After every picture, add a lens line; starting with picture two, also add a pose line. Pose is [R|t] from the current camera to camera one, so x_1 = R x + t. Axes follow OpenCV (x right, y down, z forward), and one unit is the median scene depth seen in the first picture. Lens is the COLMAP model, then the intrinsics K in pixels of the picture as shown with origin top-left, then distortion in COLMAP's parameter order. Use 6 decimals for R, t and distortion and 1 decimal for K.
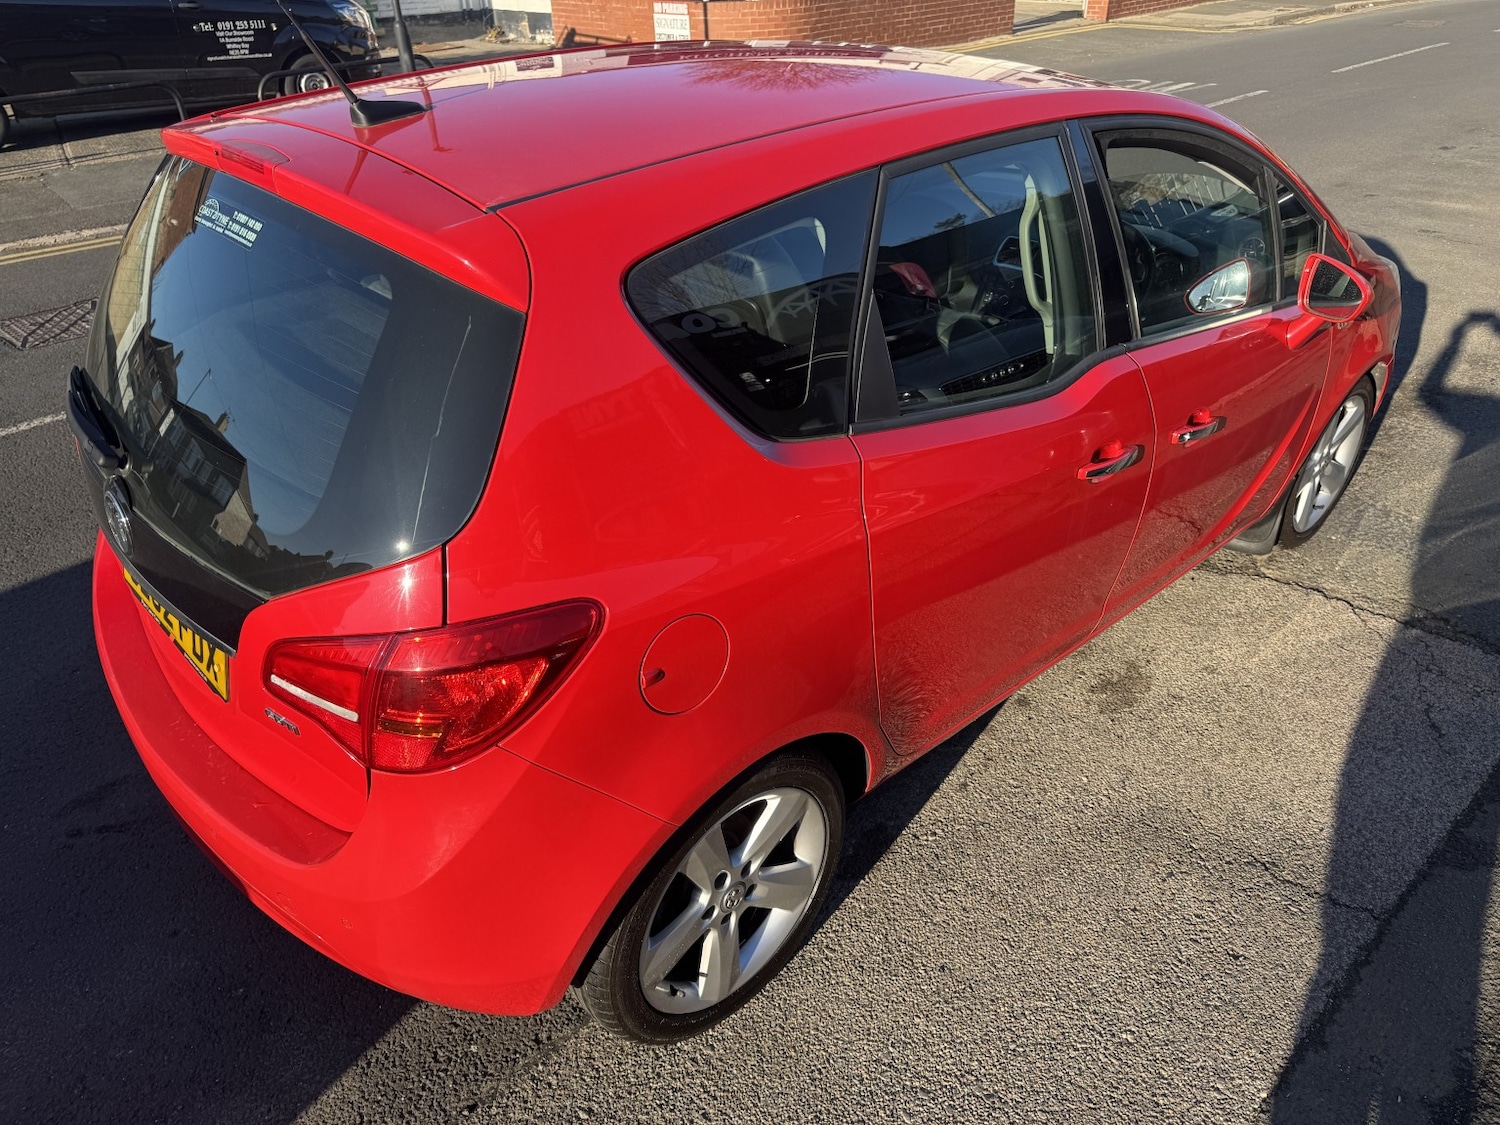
lens RADIAL K [[1046.9, 0, 760.6], [0, 1046.9, 563.2], [0, 0, 1]] dist [0.006014, -0.007995]
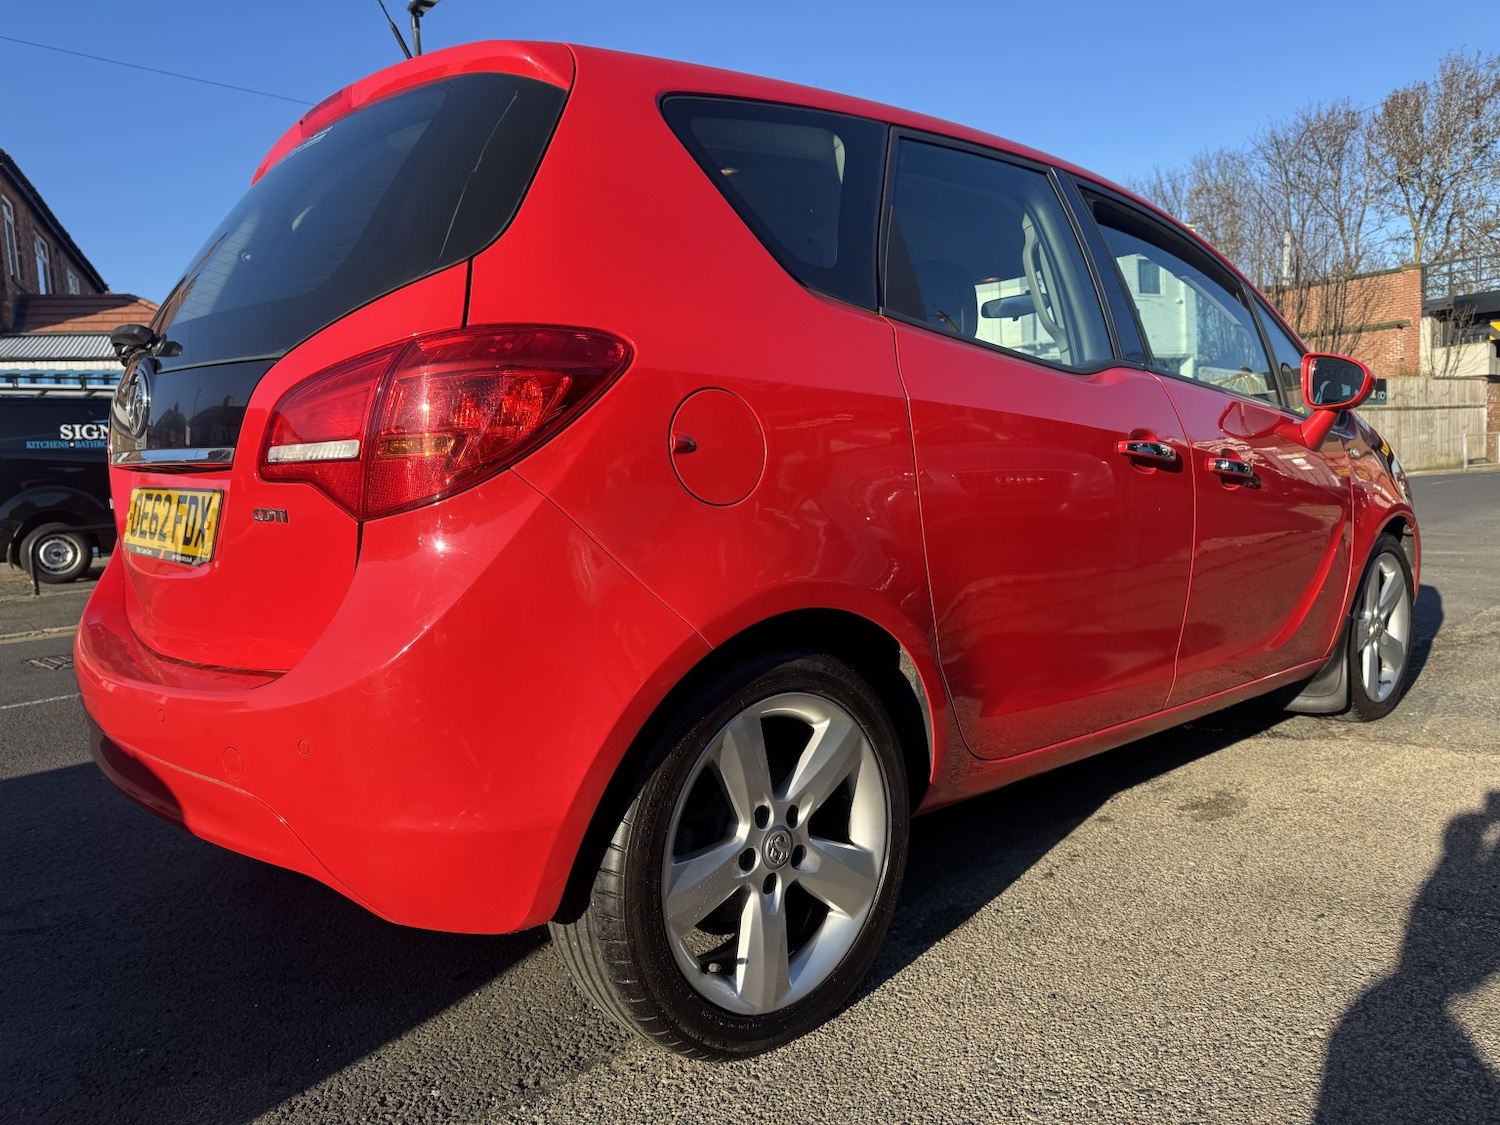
lens RADIAL K [[1049.3, 0, 757.8], [0, 1049.3, 566.9], [0, 0, 1]] dist [0.001772, -0.003674]
pose [[0.999333, -0.033592, -0.014308, -0.022269], [0.023893, 0.897962, -0.439423, 0.467373], [0.027609, 0.438788, 0.898166, 0.176911]]
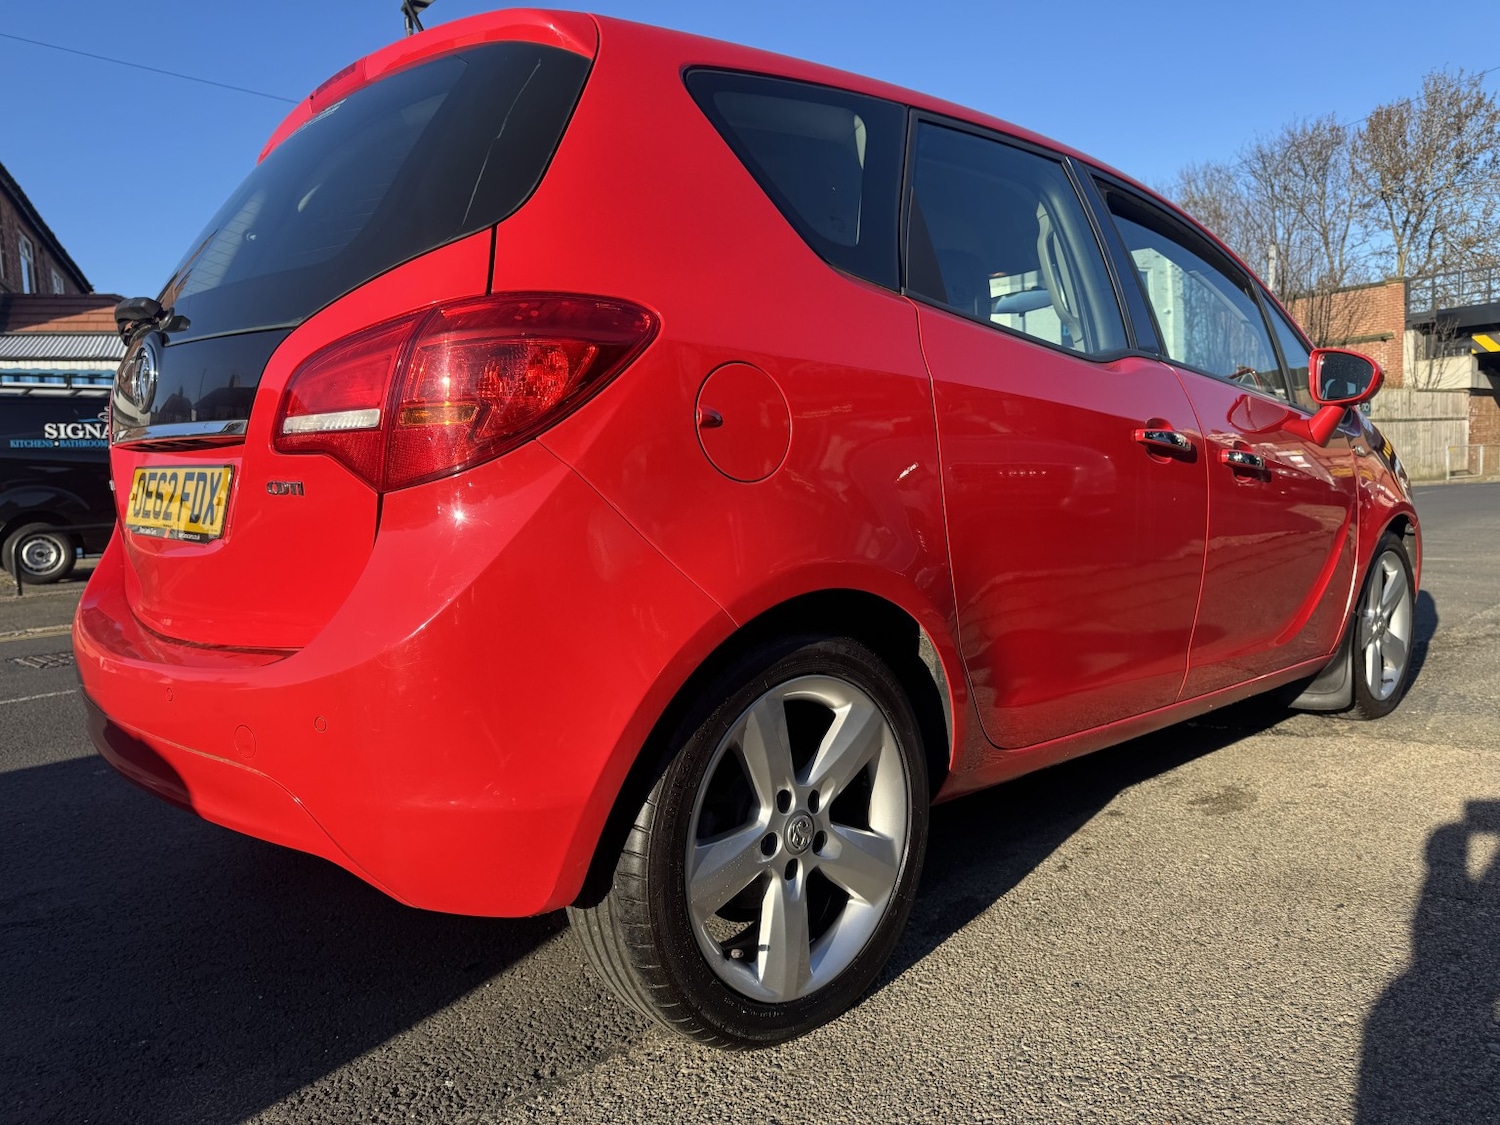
lens RADIAL K [[1049.5, 0, 763.2], [0, 1049.5, 568.6], [0, 0, 1]] dist [0.002459, -0.004497]
pose [[0.999588, -0.028627, 0.002277, -0.048671], [0.026657, 0.895443, -0.444377, 0.479648], [0.010682, 0.444255, 0.895837, 0.196956]]
